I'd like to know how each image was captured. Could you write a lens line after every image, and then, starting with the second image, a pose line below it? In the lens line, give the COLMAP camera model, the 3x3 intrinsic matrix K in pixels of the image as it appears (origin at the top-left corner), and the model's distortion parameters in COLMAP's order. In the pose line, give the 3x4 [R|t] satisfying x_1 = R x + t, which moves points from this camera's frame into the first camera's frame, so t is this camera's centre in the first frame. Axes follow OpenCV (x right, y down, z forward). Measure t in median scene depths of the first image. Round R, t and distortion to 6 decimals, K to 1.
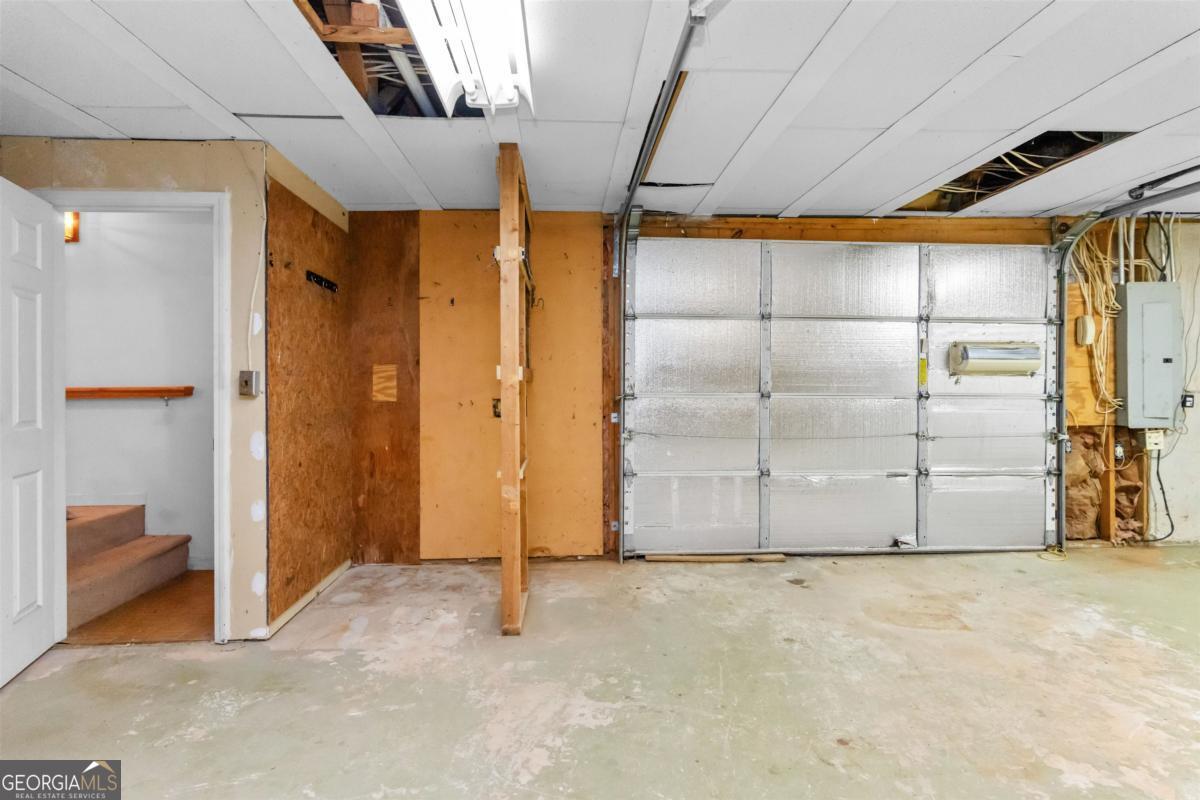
lens RADIAL K [[582.8, 0, 600.0], [0, 582.8, 390.5], [0, 0, 1]] dist [0.002457, 0.001239]
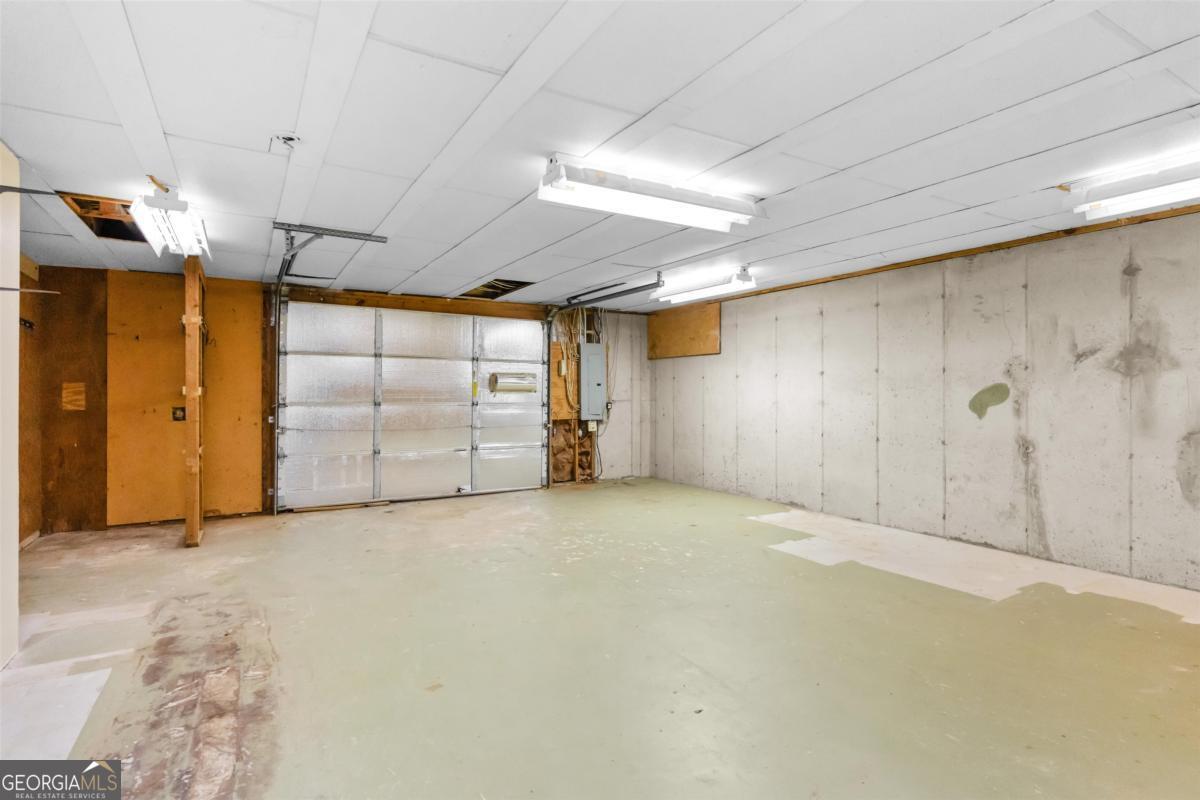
lens RADIAL K [[582.8, 0, 589.7], [0, 582.8, 393.0], [0, 0, 1]] dist [0.002457, 0.001239]
pose [[0.887398, 0.002408, 0.460997, 0.060762], [0.004890, 0.999881, -0.014636, 0.004452], [-0.460978, 0.015242, 0.887281, -0.716013]]
